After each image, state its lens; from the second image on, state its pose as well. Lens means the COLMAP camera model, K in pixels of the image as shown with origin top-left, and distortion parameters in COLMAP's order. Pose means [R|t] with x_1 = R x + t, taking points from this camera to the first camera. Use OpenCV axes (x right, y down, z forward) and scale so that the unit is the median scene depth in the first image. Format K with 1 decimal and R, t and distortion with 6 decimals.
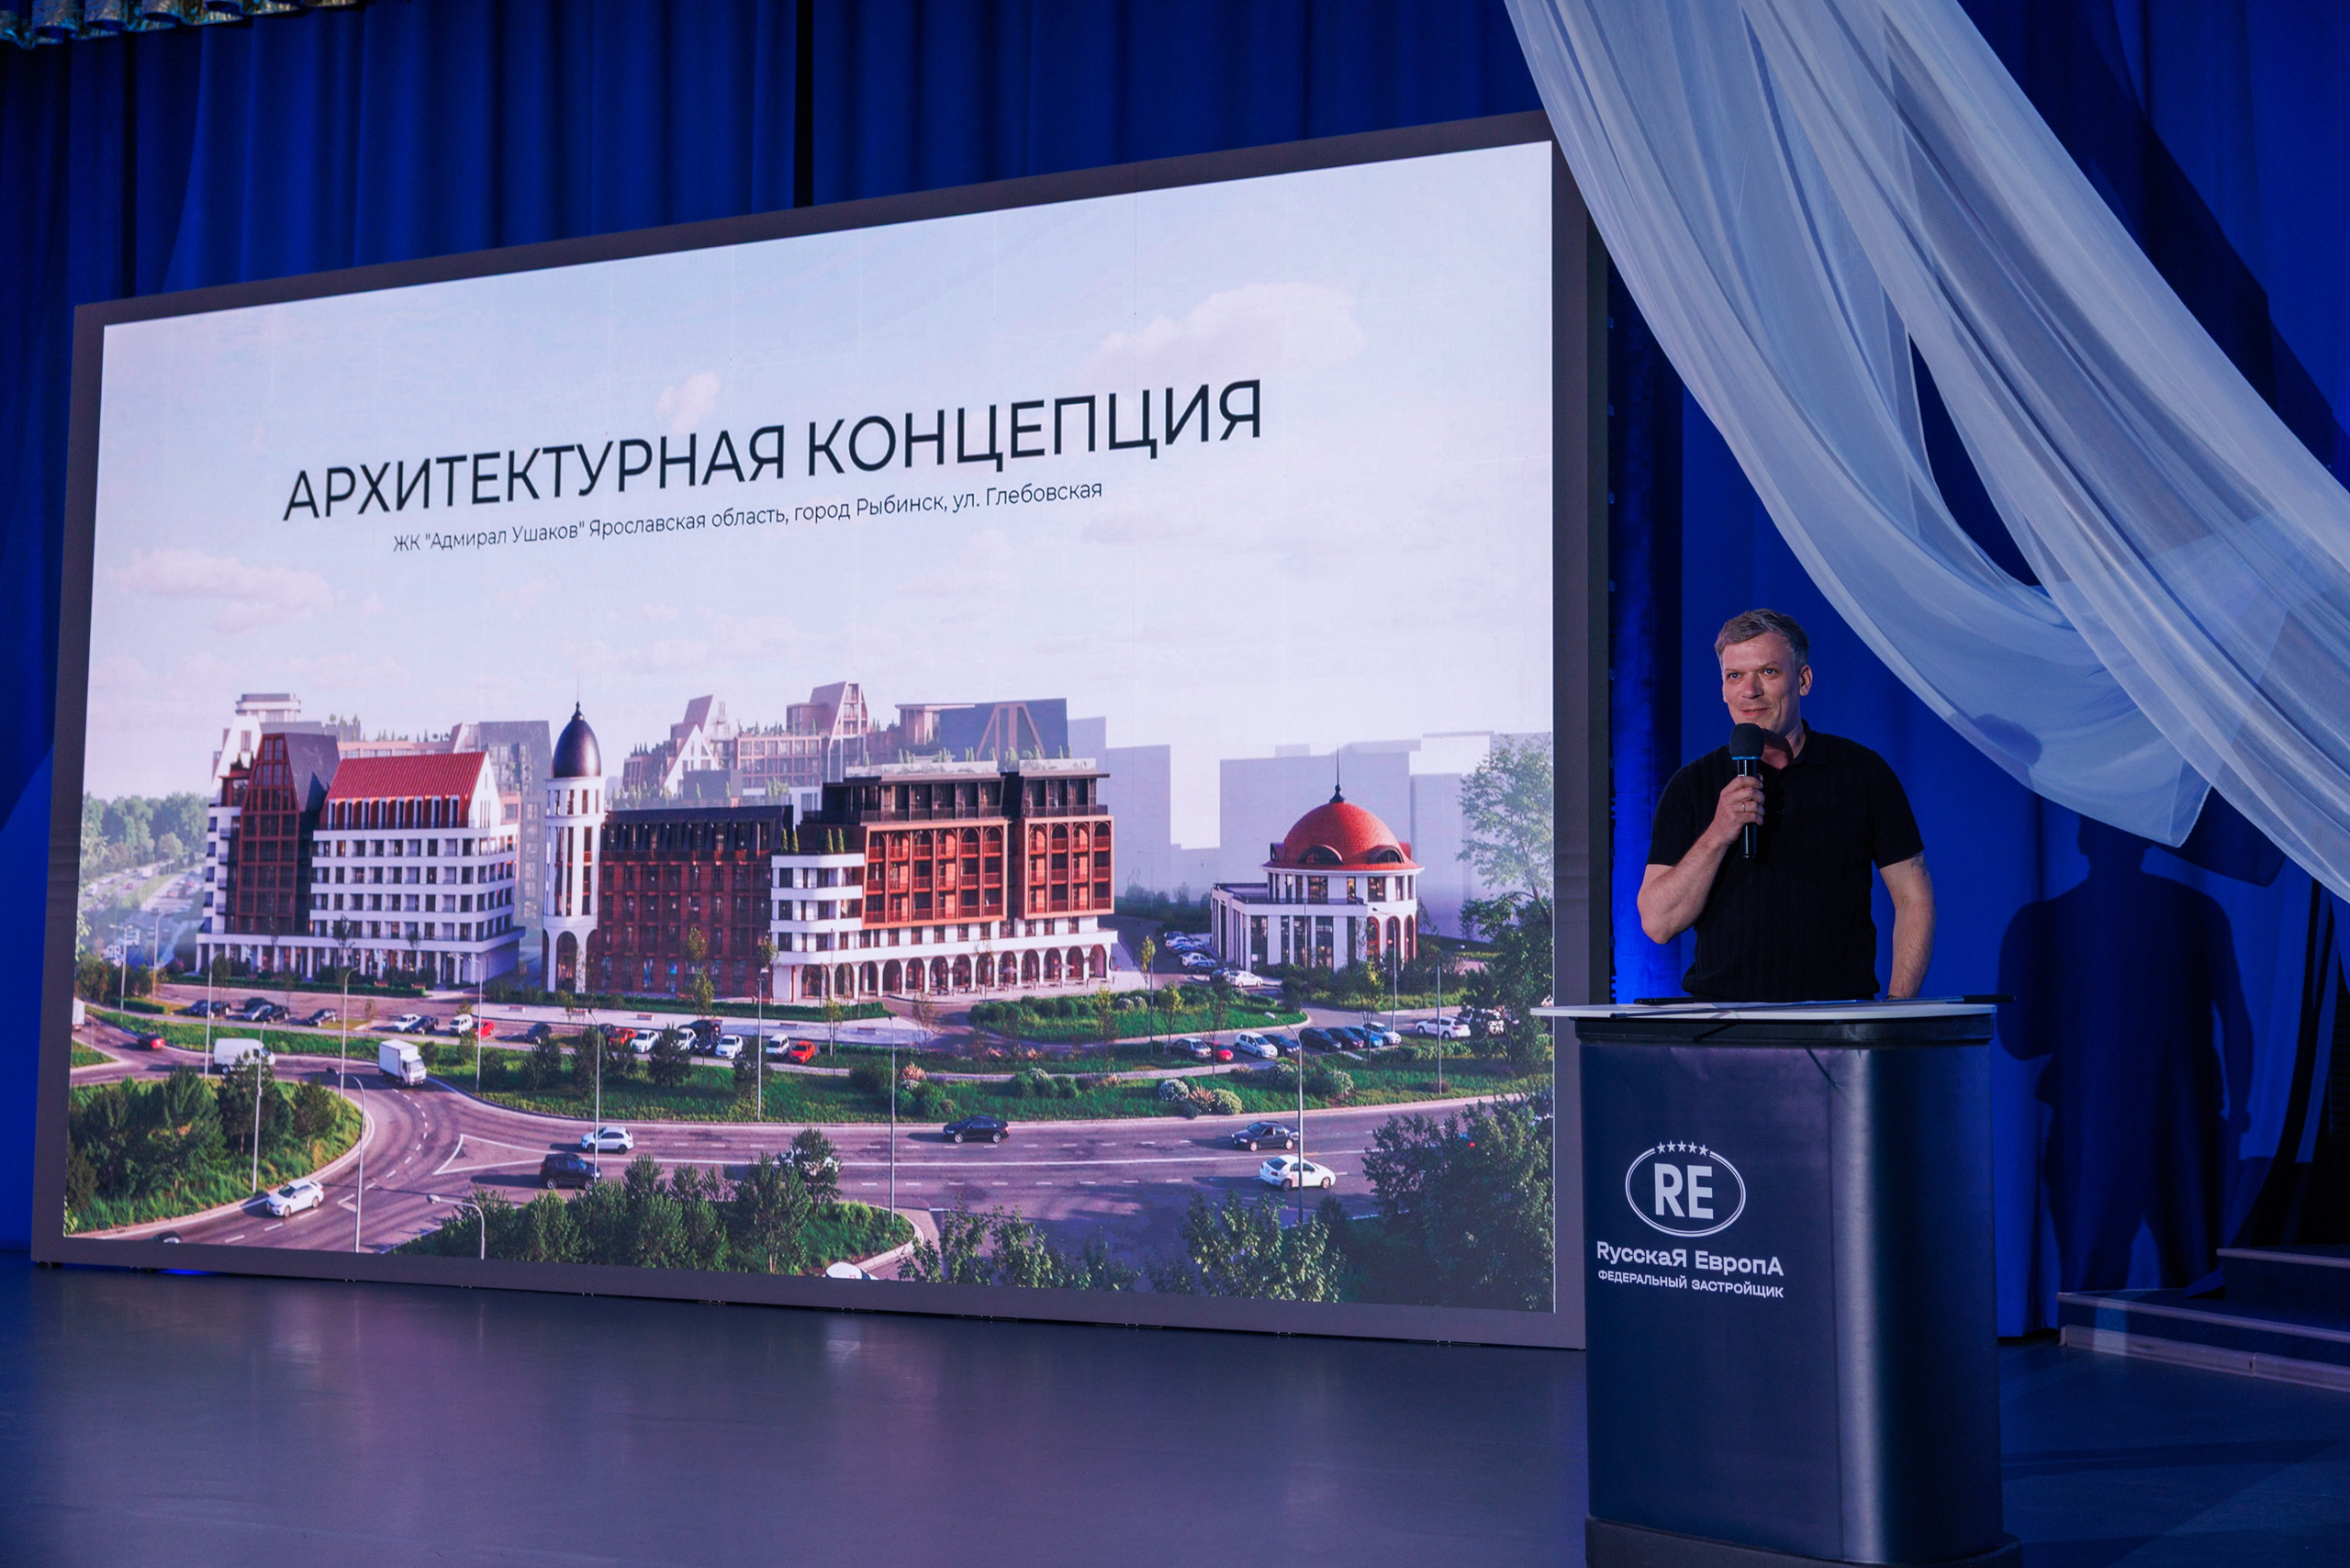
lens RADIAL K [[3215.1, 0, 1118.3], [0, 3215.1, 742.0], [0, 0, 1]] dist [0.024359, 0.000000]
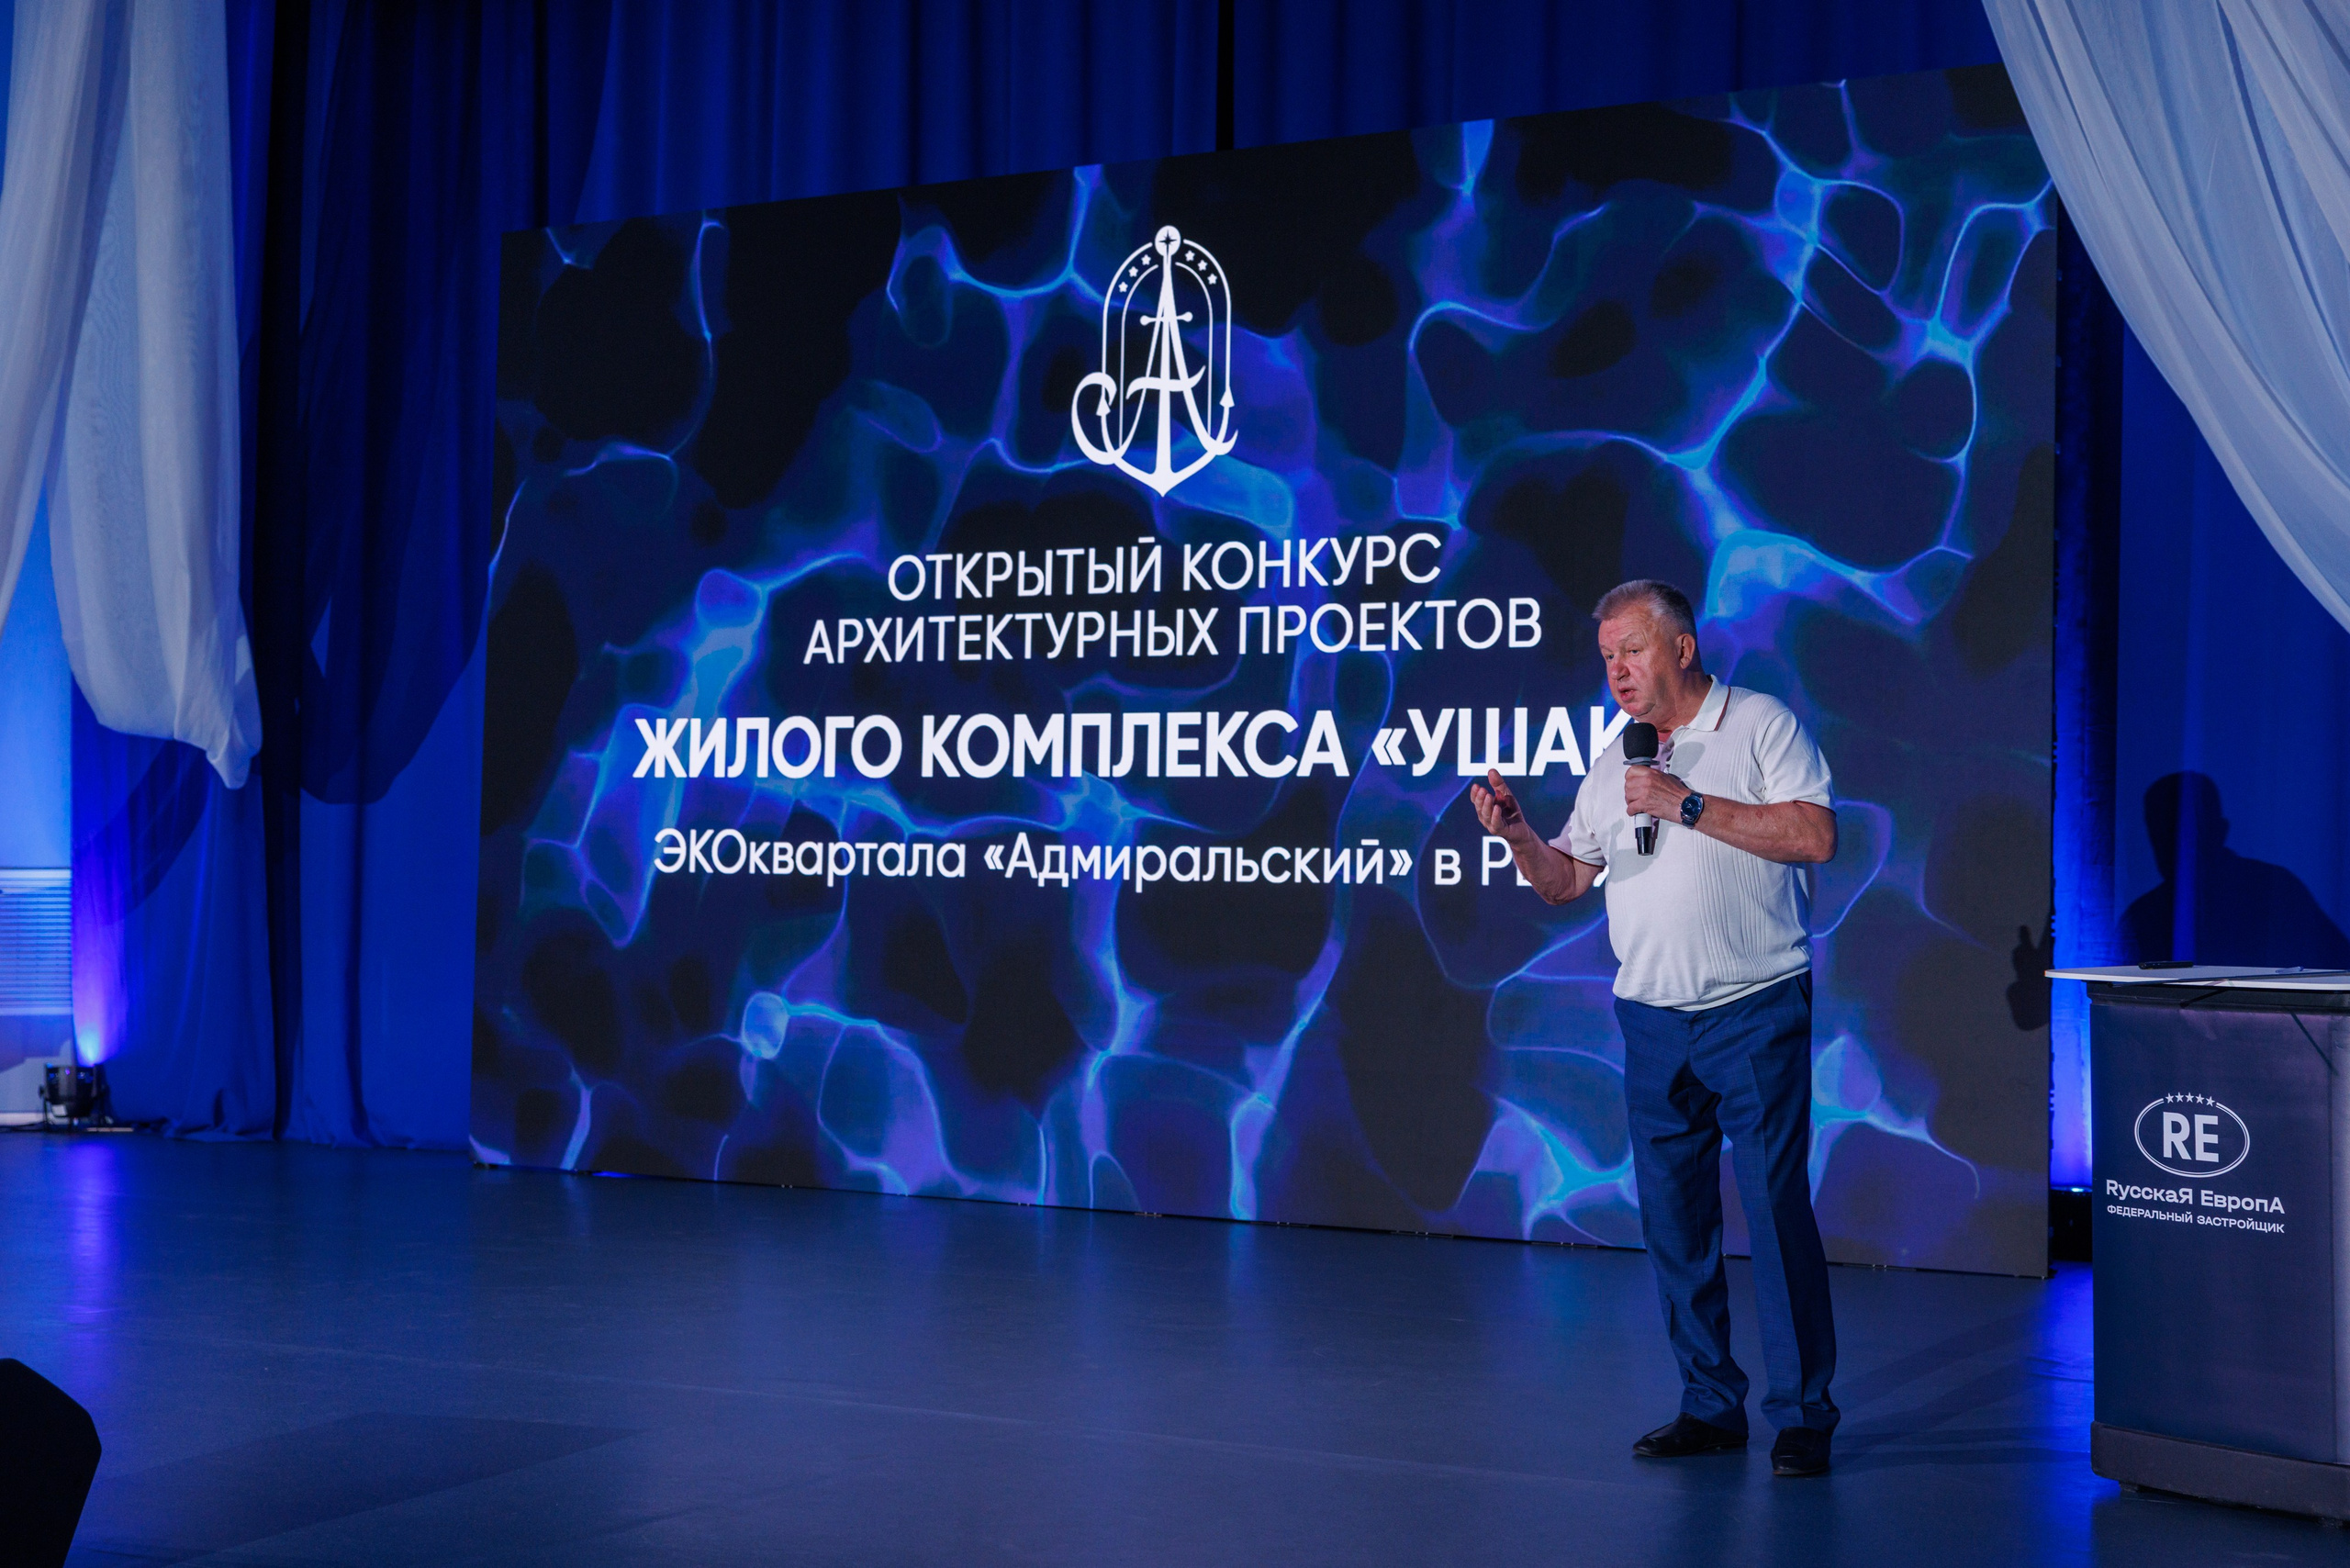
lens RADIAL K [[3515.6, 0, 1177.8], [0, 3515.6, 769.7], [0, 0, 1]] dist [0.023283, 0.000000]
pose [[0.998427, 0.007323, -0.055587, -0.069531], [-0.004616, 0.998804, 0.048674, -0.029559], [0.055877, -0.048341, 0.997267, -0.151424]]
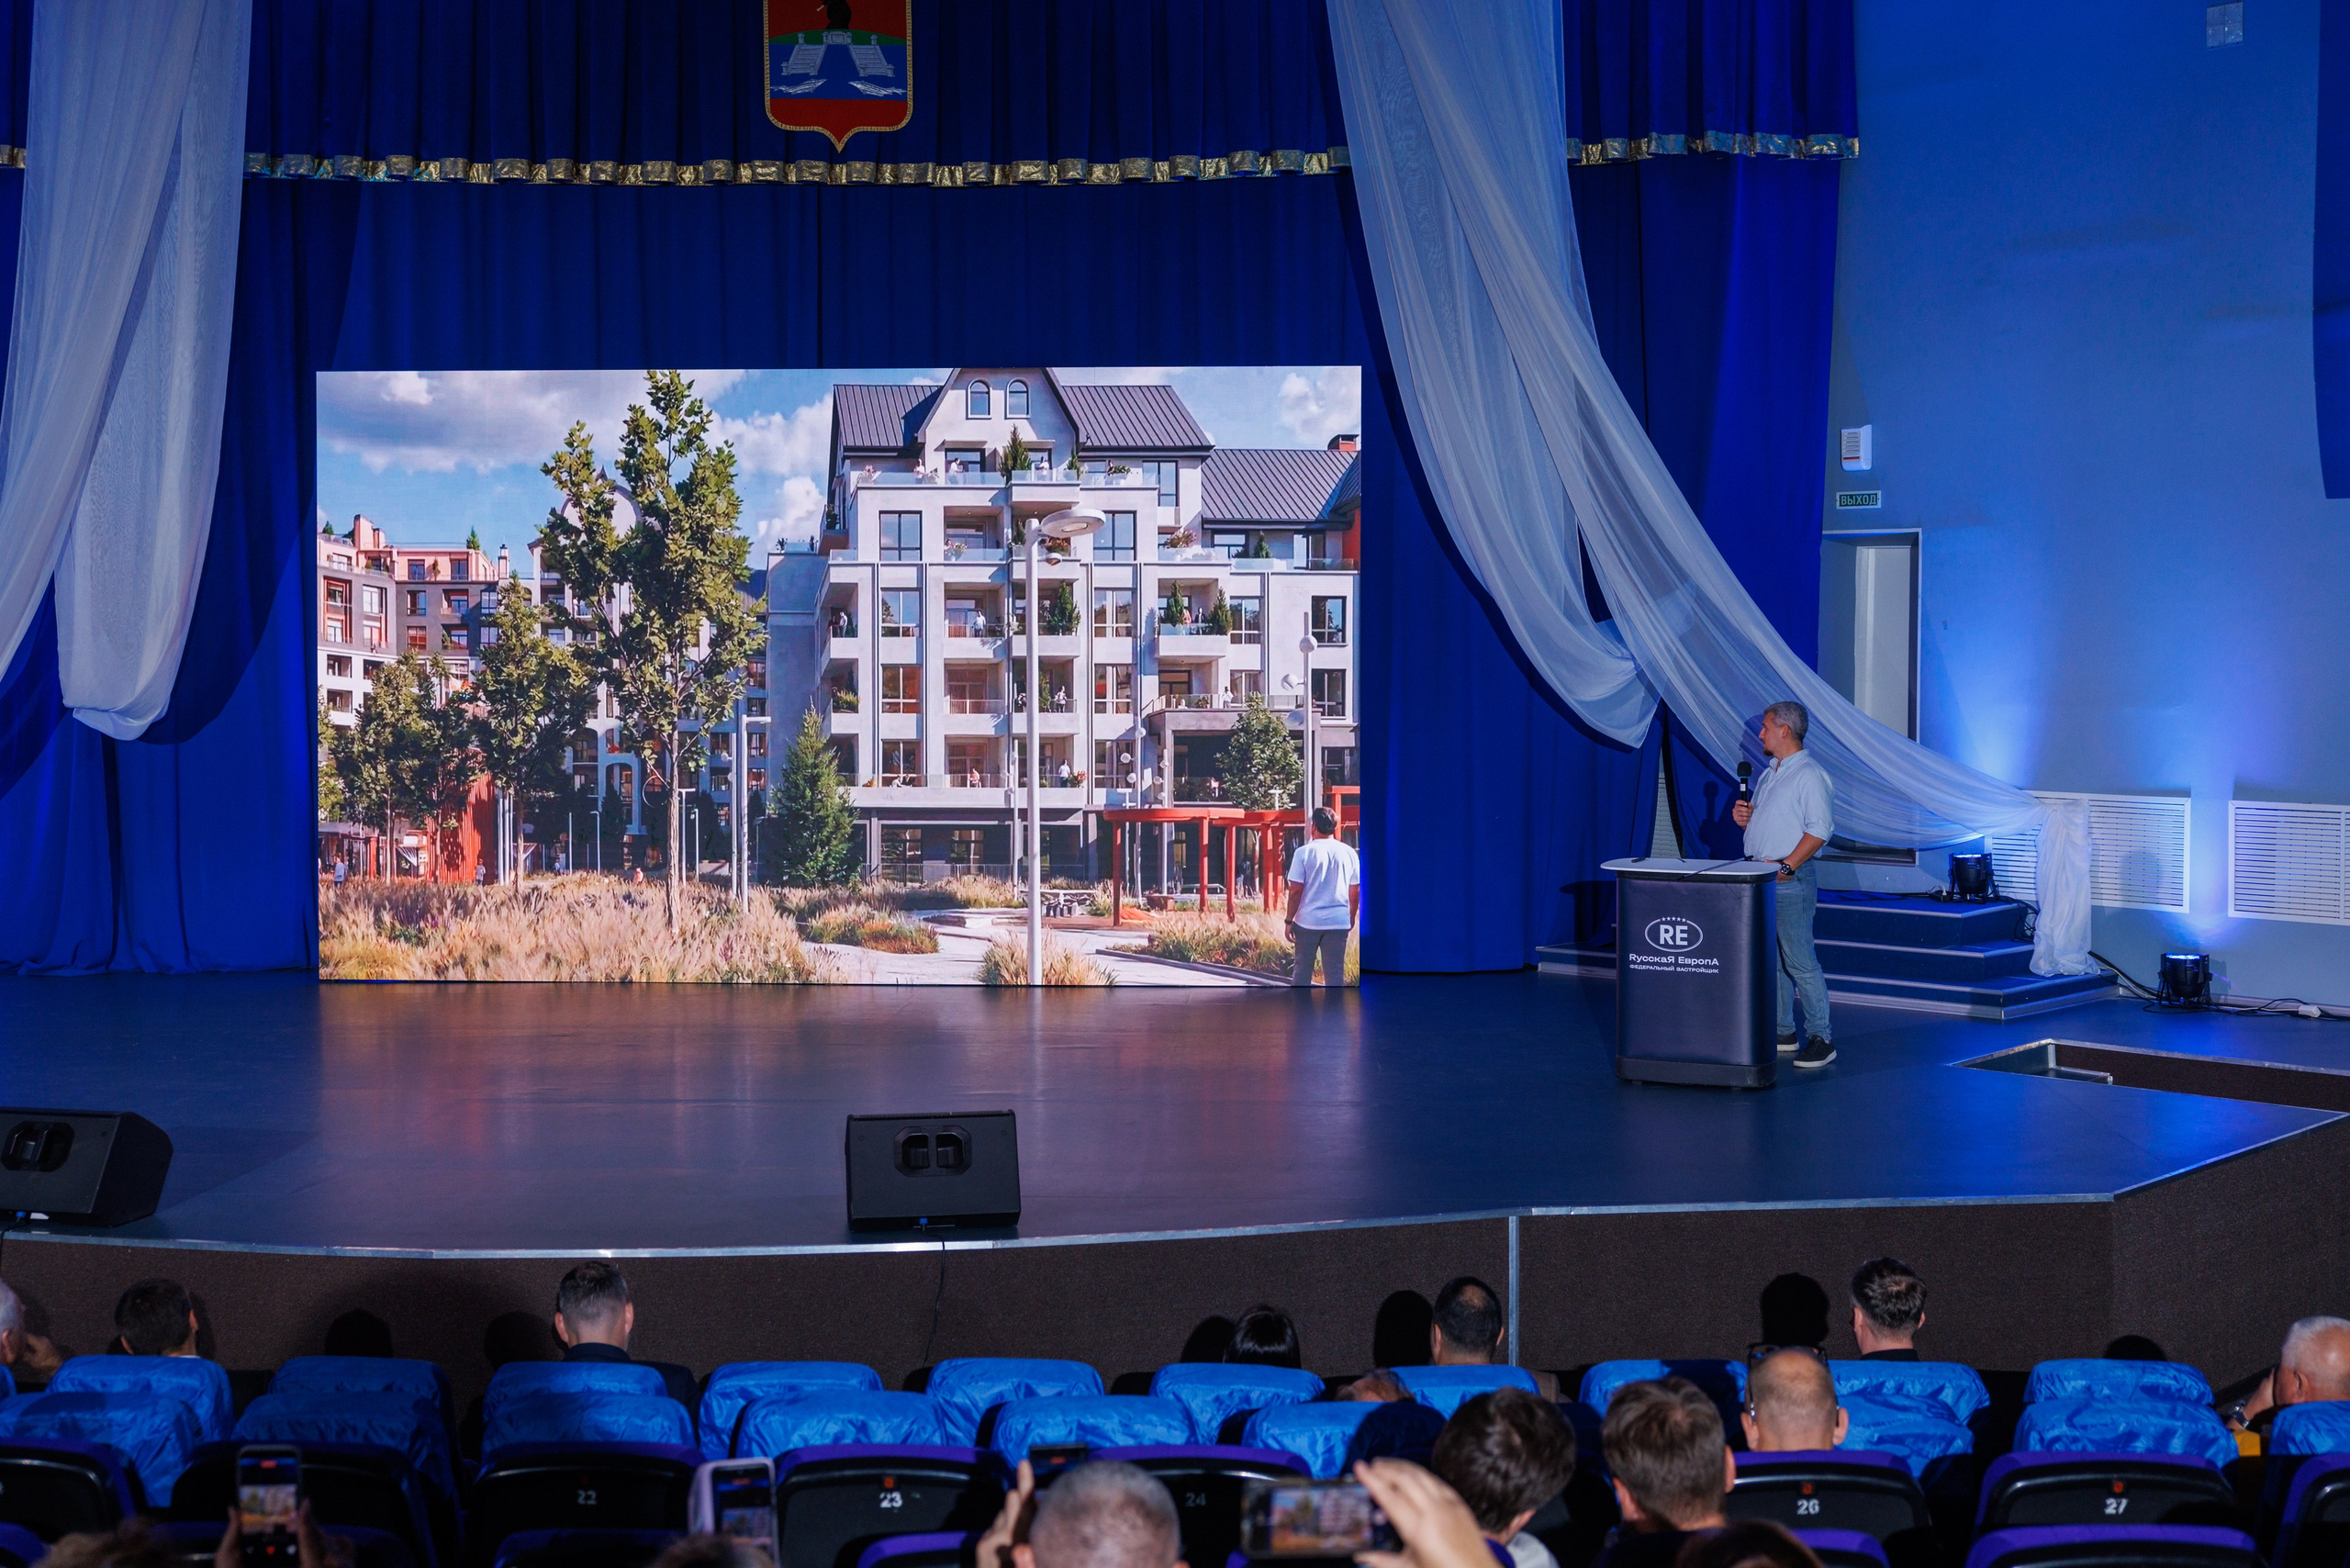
lens RADIAL K [[2722.5, 0, 1156.7], [0, 2722.5, 743.0], [0, 0, 1]] dist [0.034103, 0.000000]
pose [[0.914929, -0.017726, 0.403225, -0.717493], [-0.026622, 0.994209, 0.104112, -0.155146], [-0.402735, -0.105990, 0.909159, -0.554948]]
